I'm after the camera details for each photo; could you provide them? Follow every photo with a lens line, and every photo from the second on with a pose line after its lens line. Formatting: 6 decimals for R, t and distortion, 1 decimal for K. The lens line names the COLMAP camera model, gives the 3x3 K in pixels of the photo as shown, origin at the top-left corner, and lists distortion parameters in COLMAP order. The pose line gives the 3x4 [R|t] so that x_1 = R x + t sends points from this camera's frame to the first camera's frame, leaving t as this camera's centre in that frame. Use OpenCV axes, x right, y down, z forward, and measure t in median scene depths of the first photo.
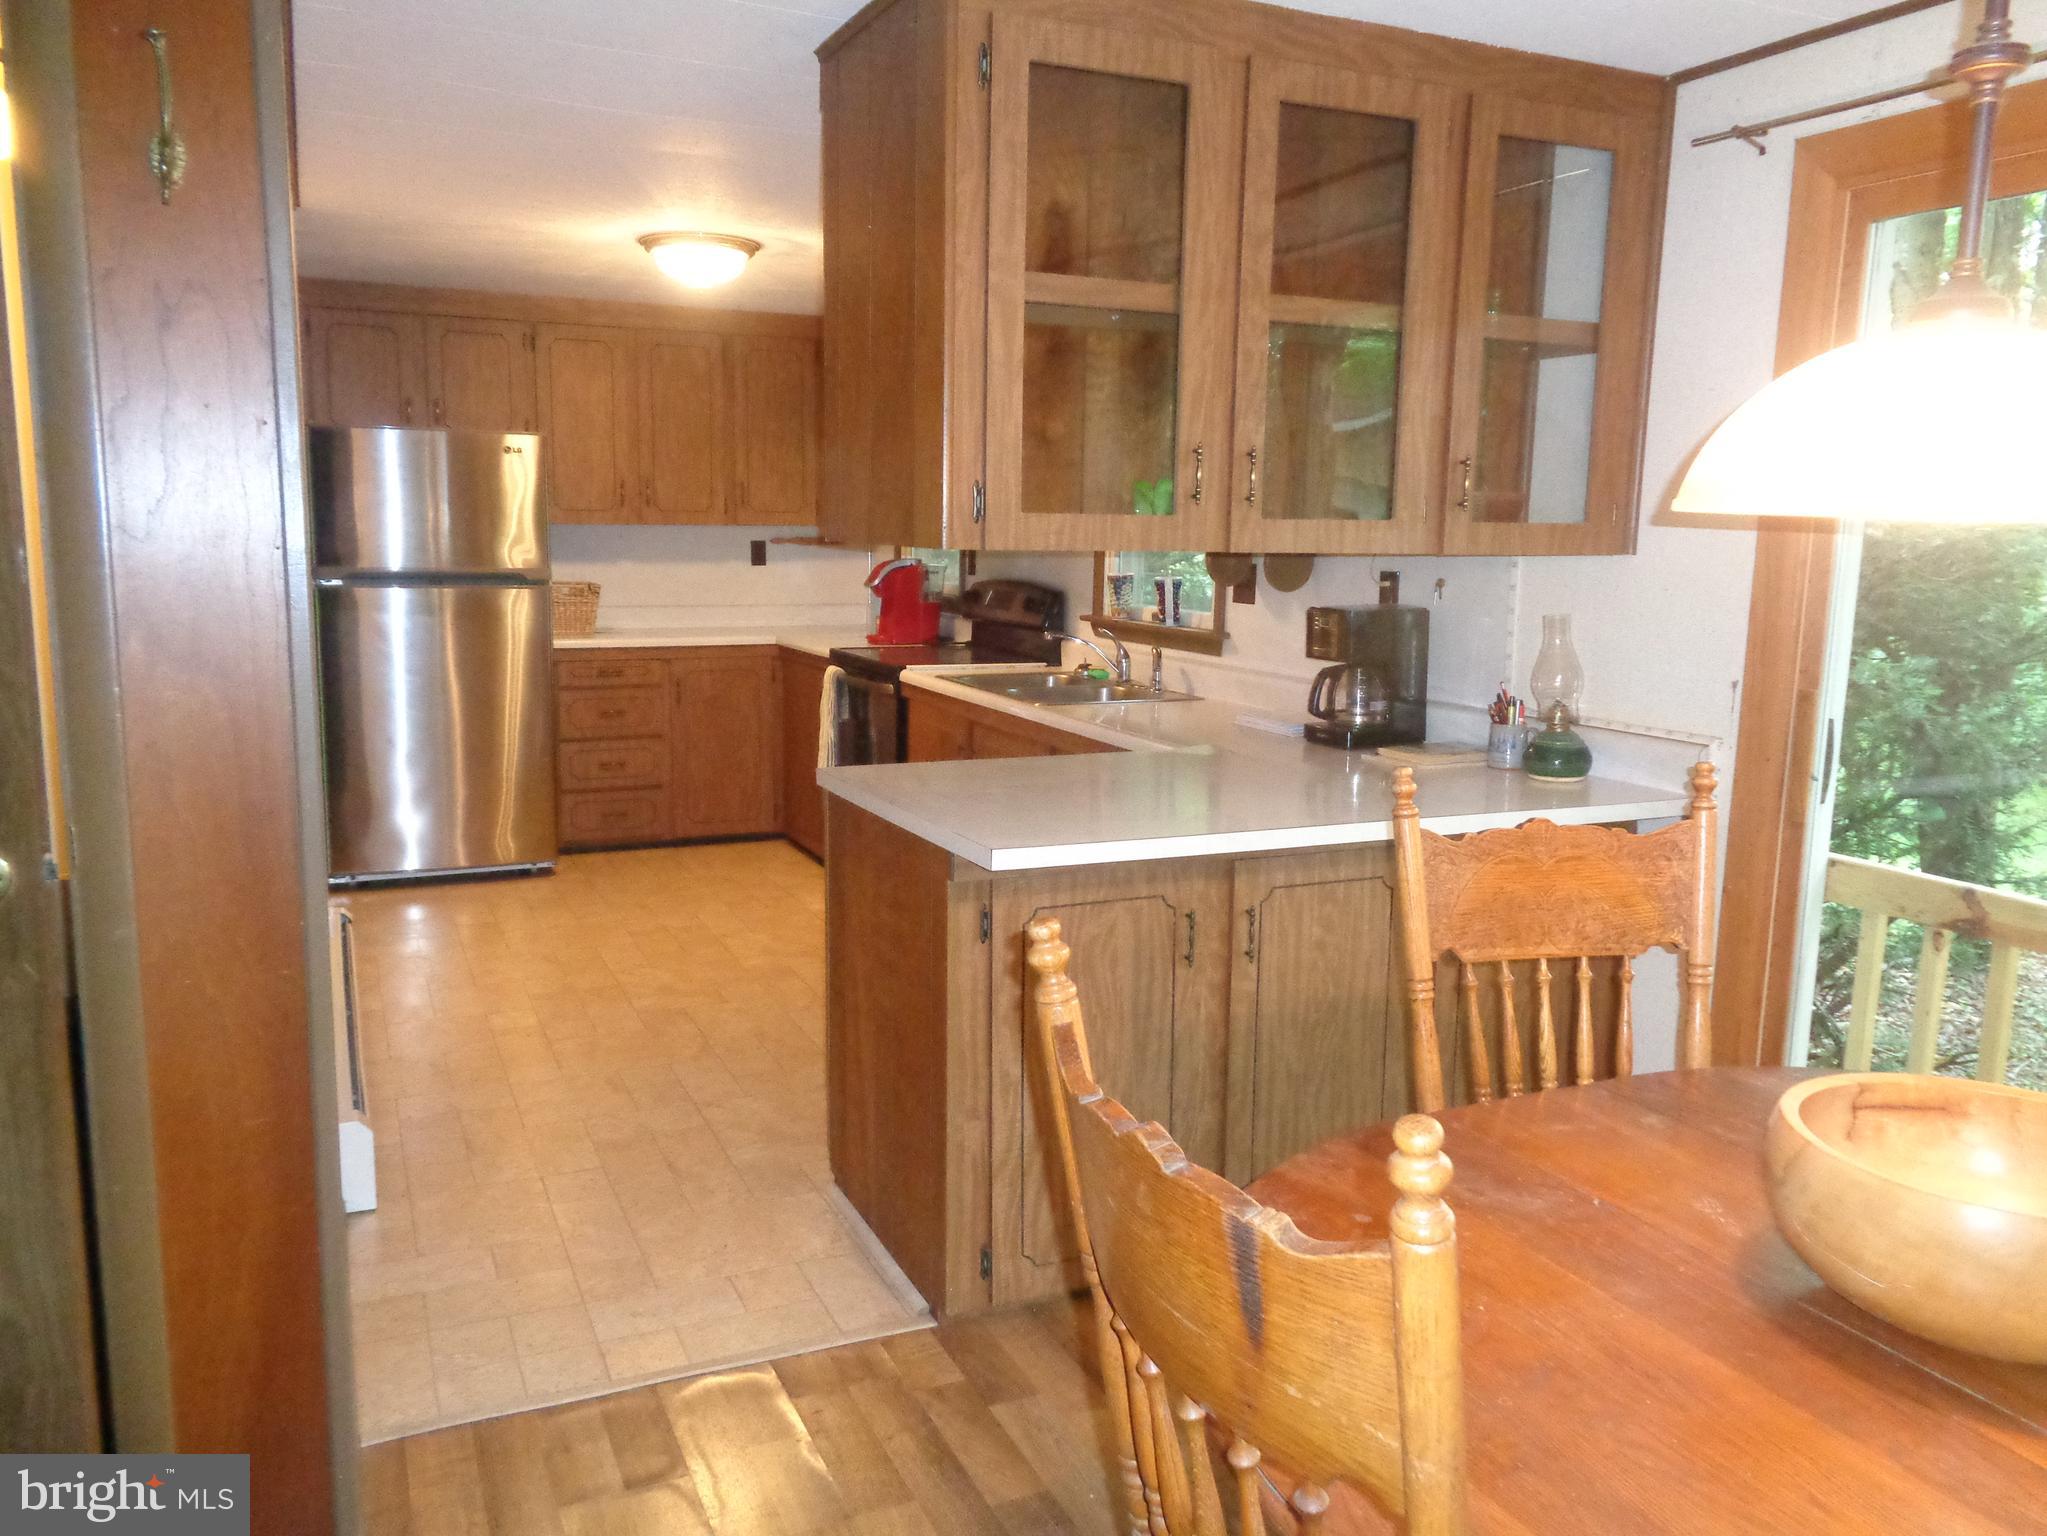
lens RADIAL K [[1541.3, 0, 1030.6], [0, 1541.3, 771.2], [0, 0, 1]] dist [0.007969, 0.000799]
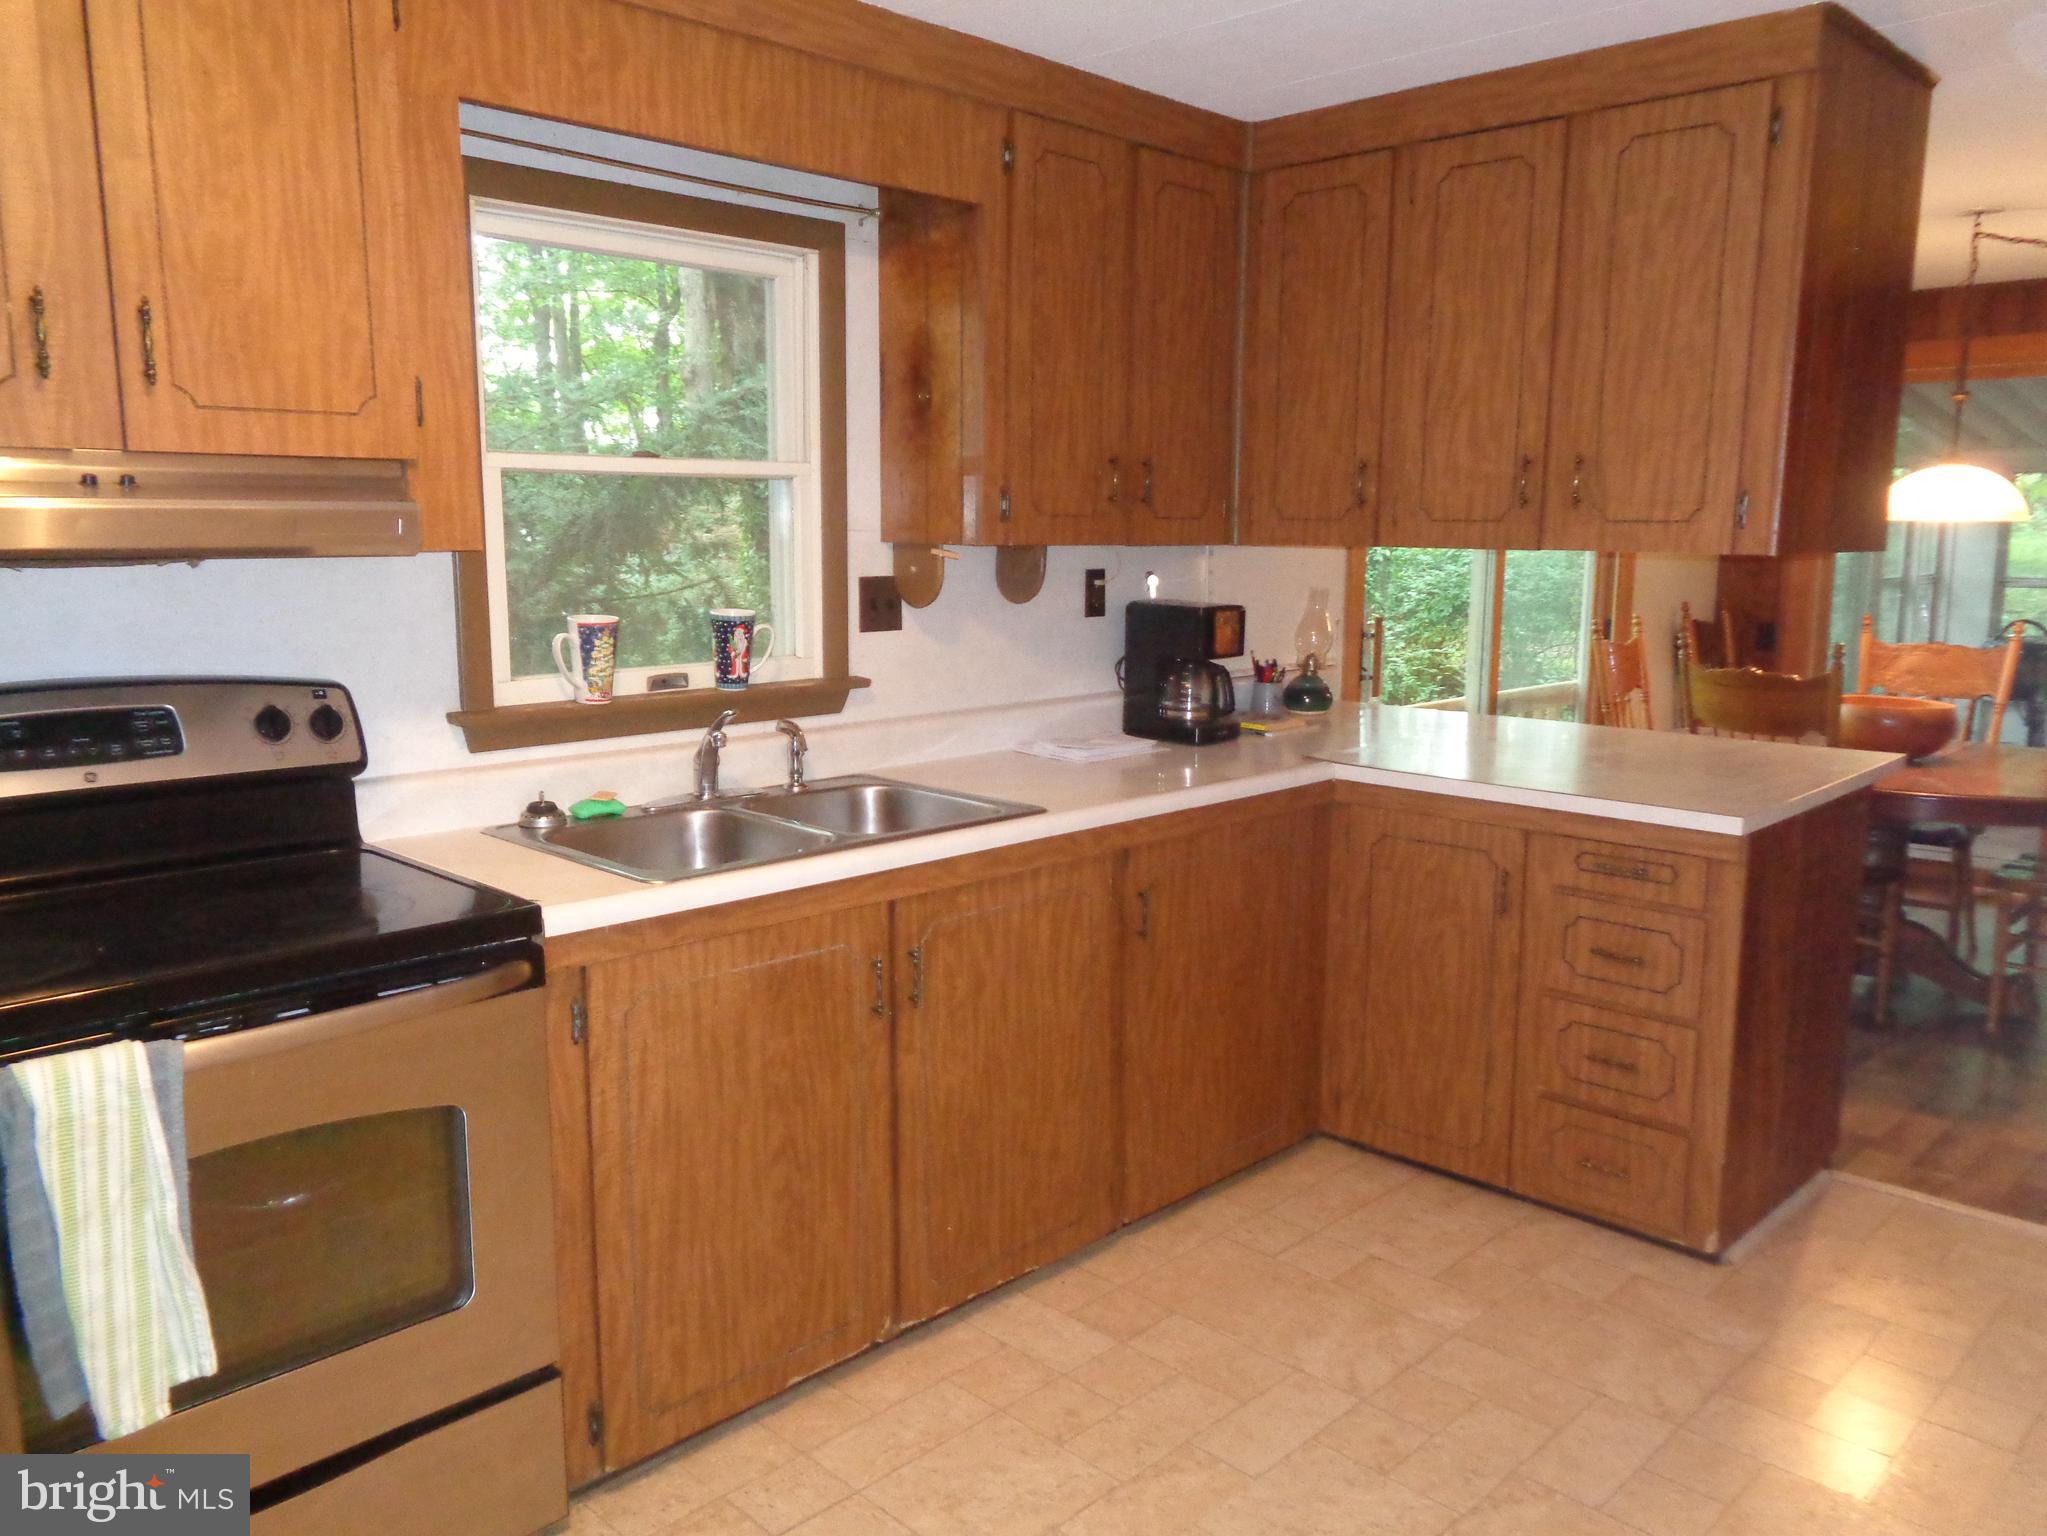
lens RADIAL K [[1465.9, 0, 1023.5], [0, 1465.9, 768.0], [0, 0, 1]] dist [0.007579, 0.002058]
pose [[-0.327800, -0.199026, 0.923545, -0.653848], [0.126117, 0.959590, 0.251558, -0.256614], [-0.936291, 0.198935, -0.289453, 1.383310]]
